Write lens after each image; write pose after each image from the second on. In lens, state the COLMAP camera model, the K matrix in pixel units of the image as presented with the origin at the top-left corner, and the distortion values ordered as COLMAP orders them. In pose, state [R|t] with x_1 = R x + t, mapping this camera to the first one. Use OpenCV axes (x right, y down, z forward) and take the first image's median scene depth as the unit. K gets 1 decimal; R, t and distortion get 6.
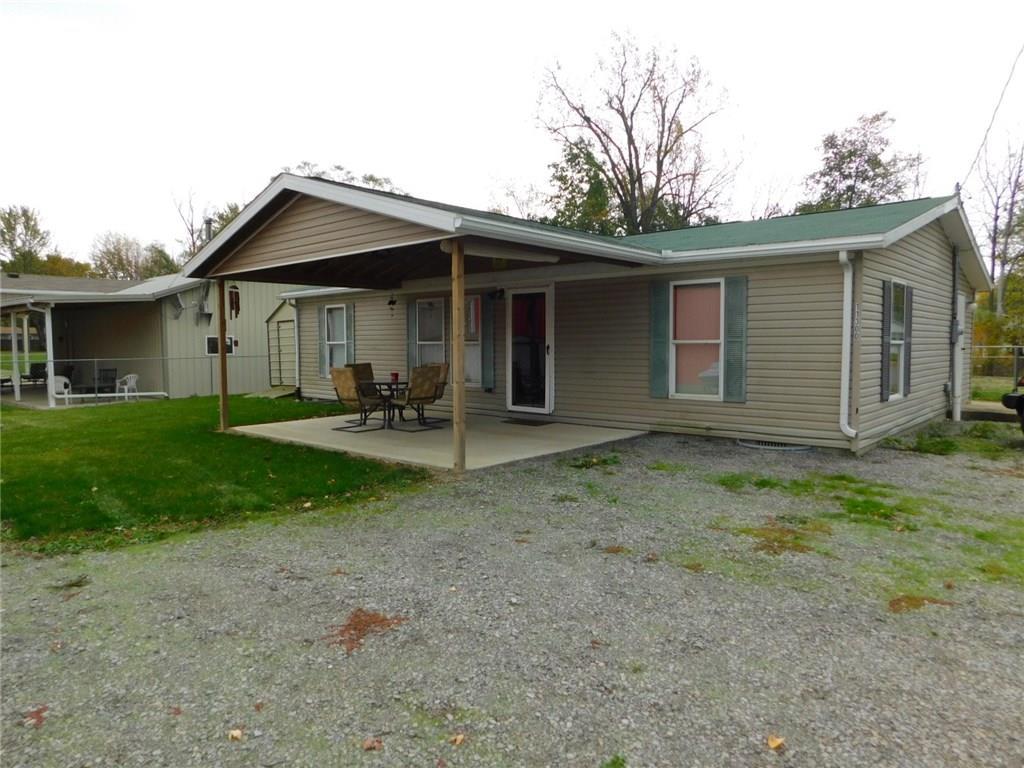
lens RADIAL K [[681.7, 0, 512.0], [0, 681.7, 384.0], [0, 0, 1]] dist [-0.058567, 0.000332]
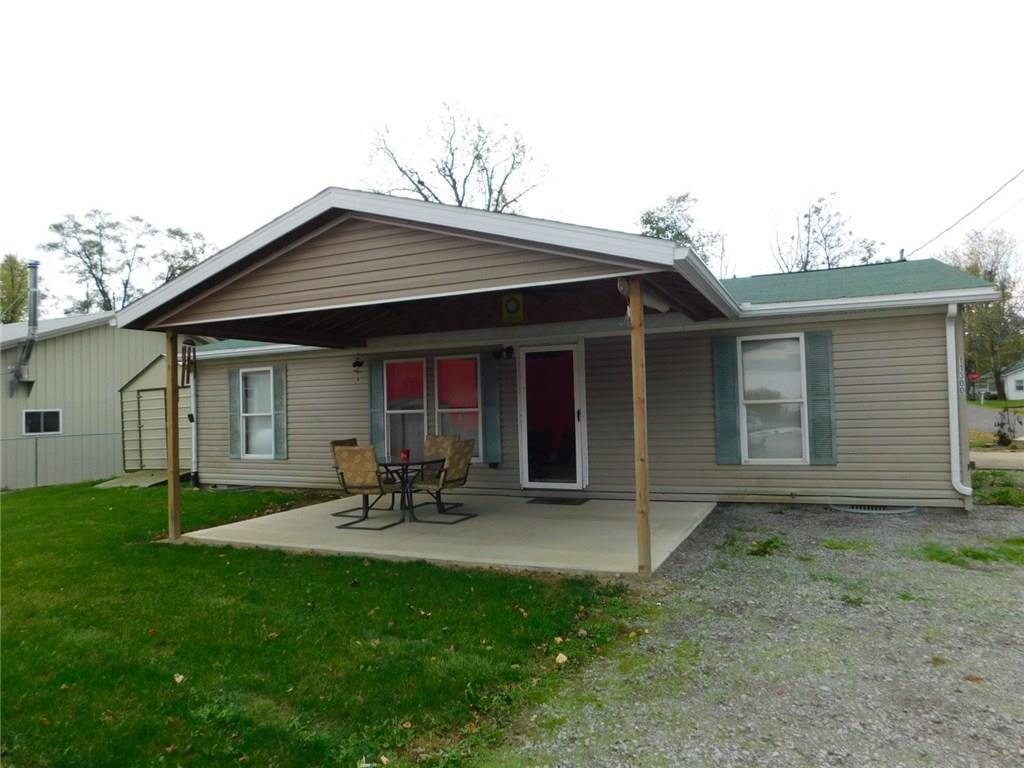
lens RADIAL K [[679.6, 0, 512.0], [0, 679.6, 384.0], [0, 0, 1]] dist [-0.070029, 0.058126]
pose [[0.953022, -0.014699, 0.302545, -0.290153], [0.043736, 0.995033, -0.089428, -0.016301], [-0.299727, 0.098459, 0.948931, 0.196958]]
